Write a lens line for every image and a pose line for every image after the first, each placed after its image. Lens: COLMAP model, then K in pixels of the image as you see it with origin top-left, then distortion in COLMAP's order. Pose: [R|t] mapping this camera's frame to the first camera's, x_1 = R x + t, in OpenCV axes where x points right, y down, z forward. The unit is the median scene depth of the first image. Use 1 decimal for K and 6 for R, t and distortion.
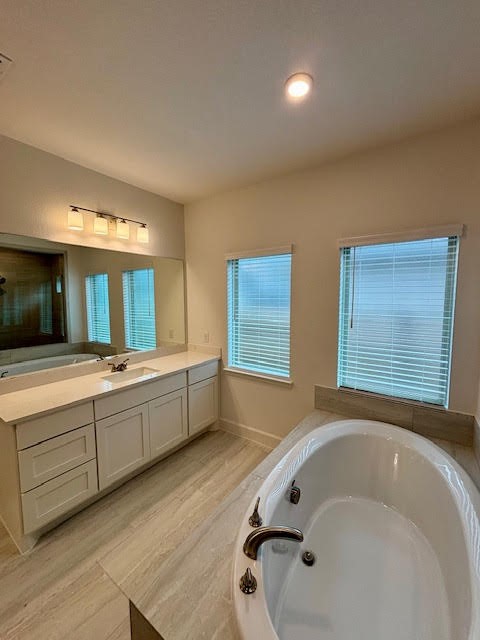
lens RADIAL K [[257.8, 0, 240.0], [0, 257.8, 320.0], [0, 0, 1]] dist [0.000151, -0.000467]
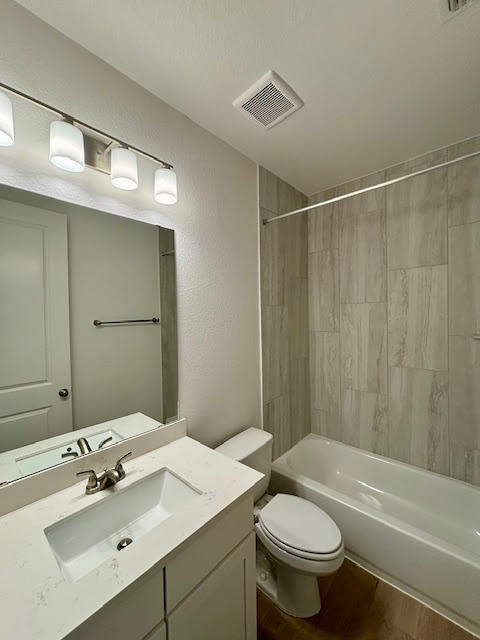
lens RADIAL K [[257.8, 0, 240.0], [0, 257.8, 320.0], [0, 0, 1]] dist [0.000151, -0.000467]
pose [[0.992629, -0.014986, -0.120260, -0.210091], [0.006634, 0.997556, -0.069551, -0.045262], [0.121009, 0.068241, 0.990303, 0.635065]]
